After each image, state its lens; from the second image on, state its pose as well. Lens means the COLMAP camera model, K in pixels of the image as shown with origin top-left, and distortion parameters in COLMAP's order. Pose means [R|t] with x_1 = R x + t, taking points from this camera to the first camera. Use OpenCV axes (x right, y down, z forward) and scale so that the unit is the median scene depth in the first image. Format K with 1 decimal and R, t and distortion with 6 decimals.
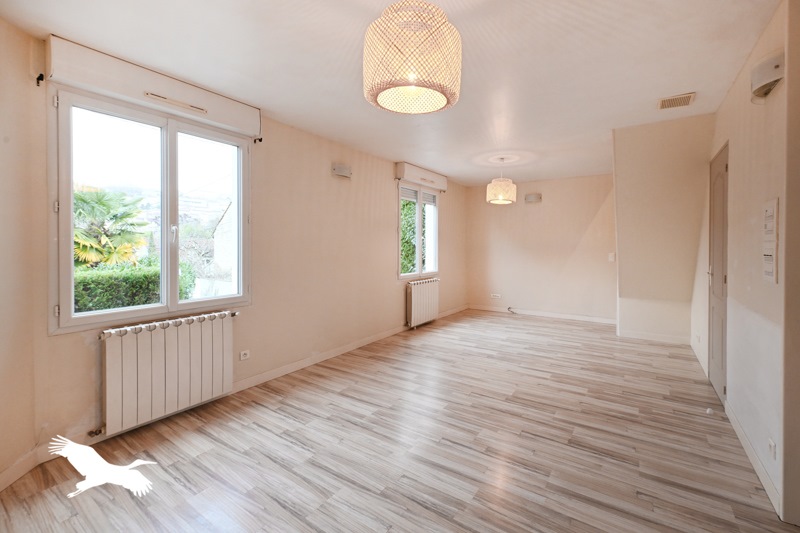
lens RADIAL K [[339.2, 0, 414.2], [0, 339.2, 247.8], [0, 0, 1]] dist [-0.001489, -0.000265]
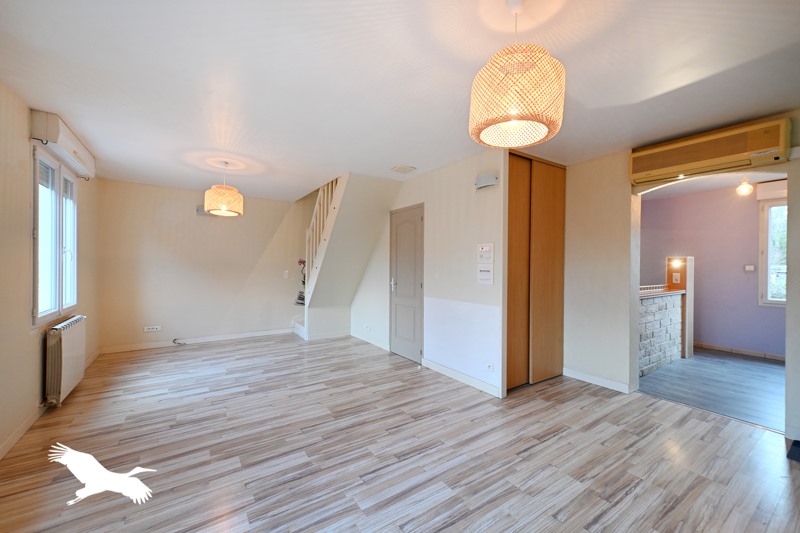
lens RADIAL K [[322.3, 0, 400.0], [0, 322.3, 266.5], [0, 0, 1]] dist [0.000830, 0.000080]
pose [[0.377894, -0.000480, 0.925849, -0.531910], [-0.000234, 1.000000, 0.000614, -0.001347], [-0.925849, -0.000449, 0.377893, 0.453697]]
